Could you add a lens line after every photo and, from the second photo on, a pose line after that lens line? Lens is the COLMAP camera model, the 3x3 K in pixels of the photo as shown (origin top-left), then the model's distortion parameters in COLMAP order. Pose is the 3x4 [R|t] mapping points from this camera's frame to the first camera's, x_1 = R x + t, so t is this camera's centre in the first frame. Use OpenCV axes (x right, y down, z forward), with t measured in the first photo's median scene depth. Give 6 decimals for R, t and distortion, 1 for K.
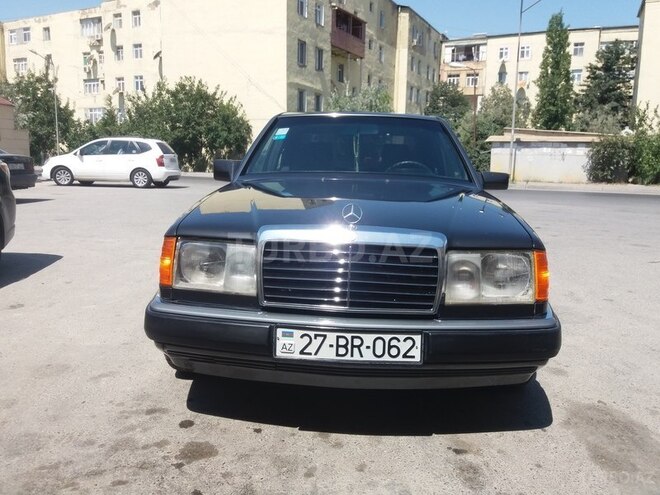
lens RADIAL K [[537.8, 0, 327.2], [0, 537.8, 244.9], [0, 0, 1]] dist [0.056681, -0.102499]
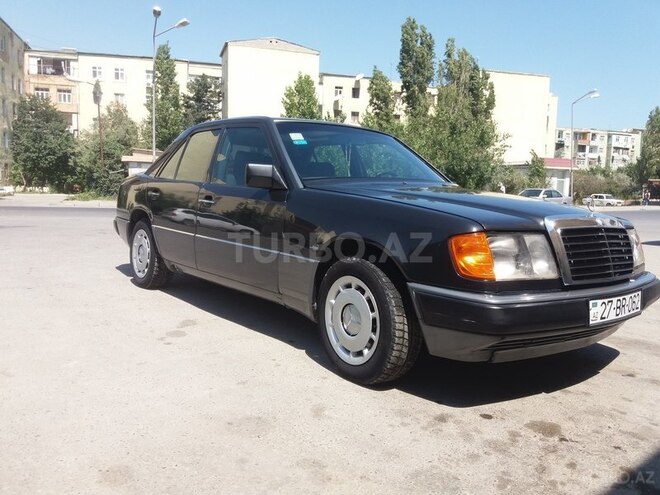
lens RADIAL K [[537.8, 0, 326.9], [0, 537.8, 252.0], [0, 0, 1]] dist [0.056681, -0.102499]
pose [[0.754021, -0.077702, 0.652238, -0.058993], [0.095250, 0.995417, 0.008471, -0.000772], [-0.649908, 0.055738, 0.757966, 0.021374]]
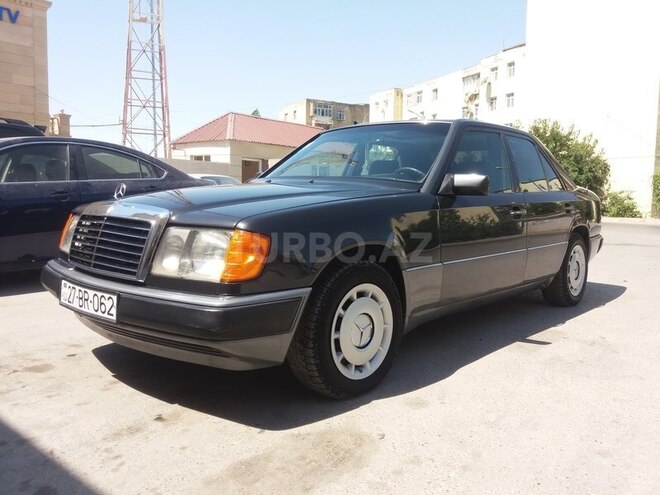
lens RADIAL K [[537.8, 0, 345.1], [0, 537.8, 253.2], [0, 0, 1]] dist [0.056681, -0.102499]
pose [[0.787134, 0.058985, -0.613955, 0.055538], [-0.102433, 0.994095, -0.035821, 0.003187], [0.608216, 0.091085, 0.788528, 0.017845]]
